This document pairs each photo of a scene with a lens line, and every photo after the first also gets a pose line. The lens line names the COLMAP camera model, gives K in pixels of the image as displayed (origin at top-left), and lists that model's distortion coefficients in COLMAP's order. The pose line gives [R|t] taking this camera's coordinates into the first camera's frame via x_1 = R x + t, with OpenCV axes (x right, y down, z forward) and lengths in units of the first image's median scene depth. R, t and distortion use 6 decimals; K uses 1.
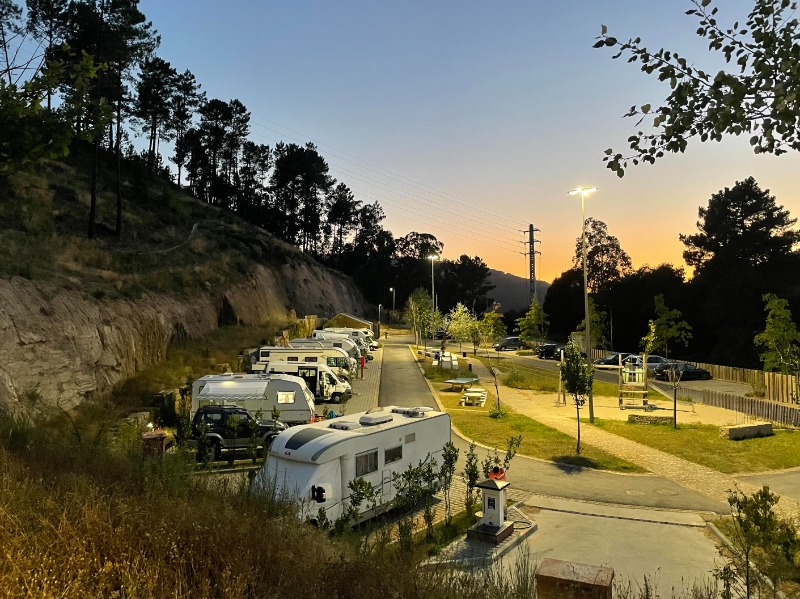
lens RADIAL K [[608.5, 0, 400.0], [0, 608.5, 299.5], [0, 0, 1]] dist [0.075119, -0.114643]
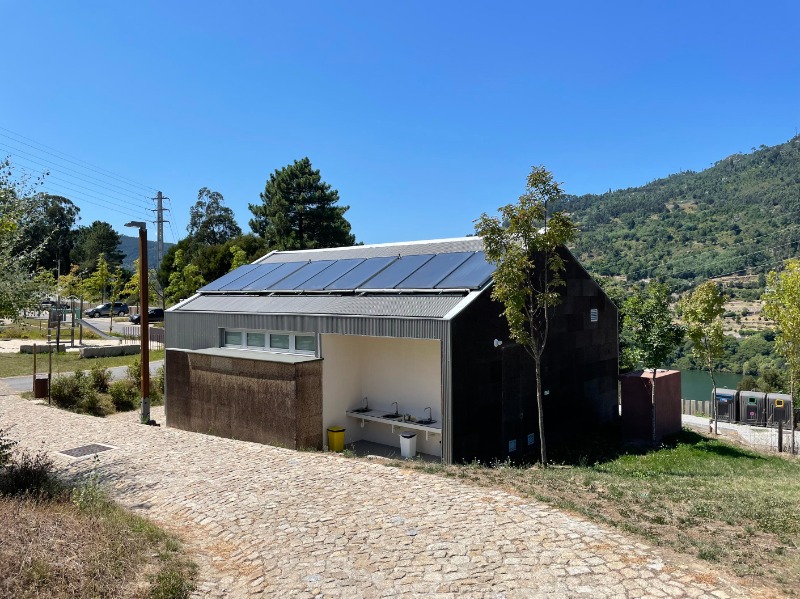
lens RADIAL K [[608.5, 0, 400.0], [0, 608.5, 299.5], [0, 0, 1]] dist [0.075119, -0.114643]
pose [[0.893866, 0.004329, 0.448313, 0.114517], [-0.016902, 0.999568, 0.024049, 0.017778], [-0.448015, -0.029074, 0.893553, -0.051376]]
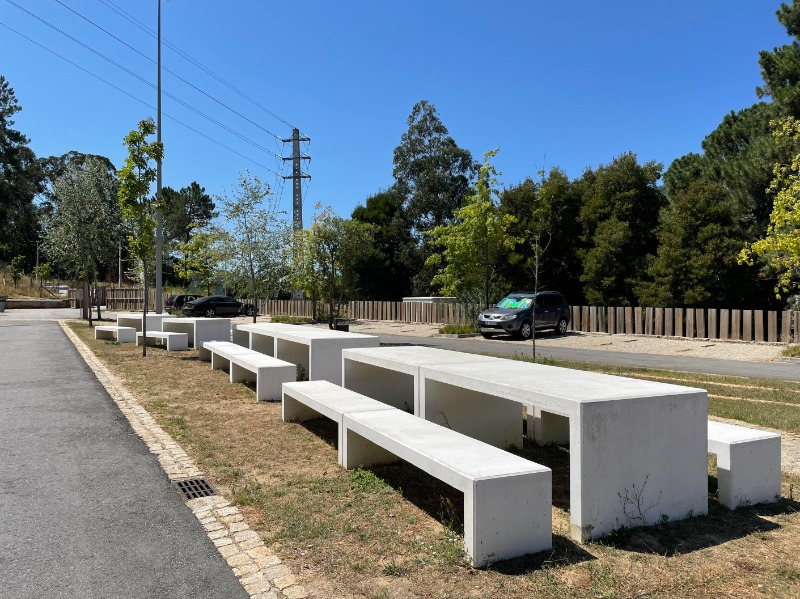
lens RADIAL K [[608.5, 0, 400.0], [0, 608.5, 299.5], [0, 0, 1]] dist [0.075119, -0.114643]
pose [[0.878242, 0.020599, 0.477773, 0.020796], [-0.024071, 0.999710, 0.001145, 0.038779], [-0.477611, -0.012506, 0.878482, 0.408513]]
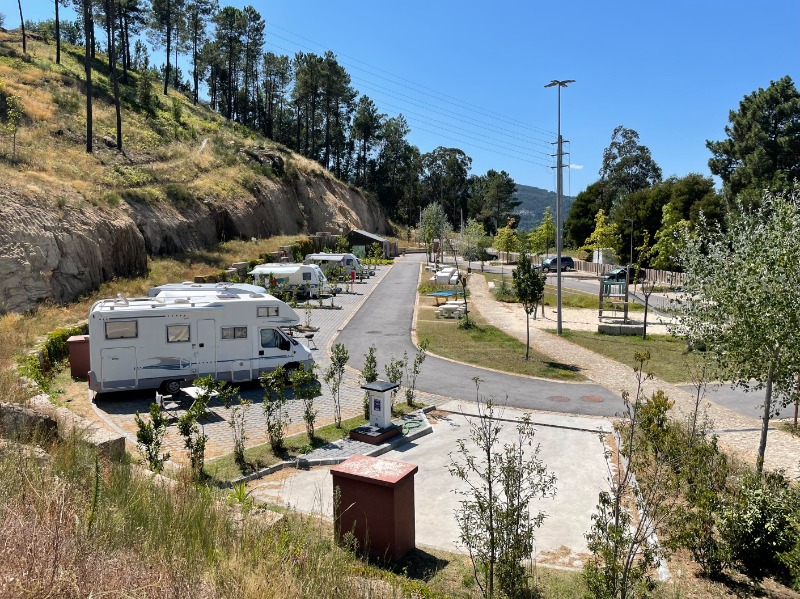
lens RADIAL K [[608.5, 0, 400.0], [0, 608.5, 299.5], [0, 0, 1]] dist [0.075119, -0.114643]
pose [[0.997804, 0.002078, -0.066204, 0.029323], [0.006464, 0.991683, 0.128542, 0.005213], [0.065921, -0.128687, 0.989492, 0.008650]]
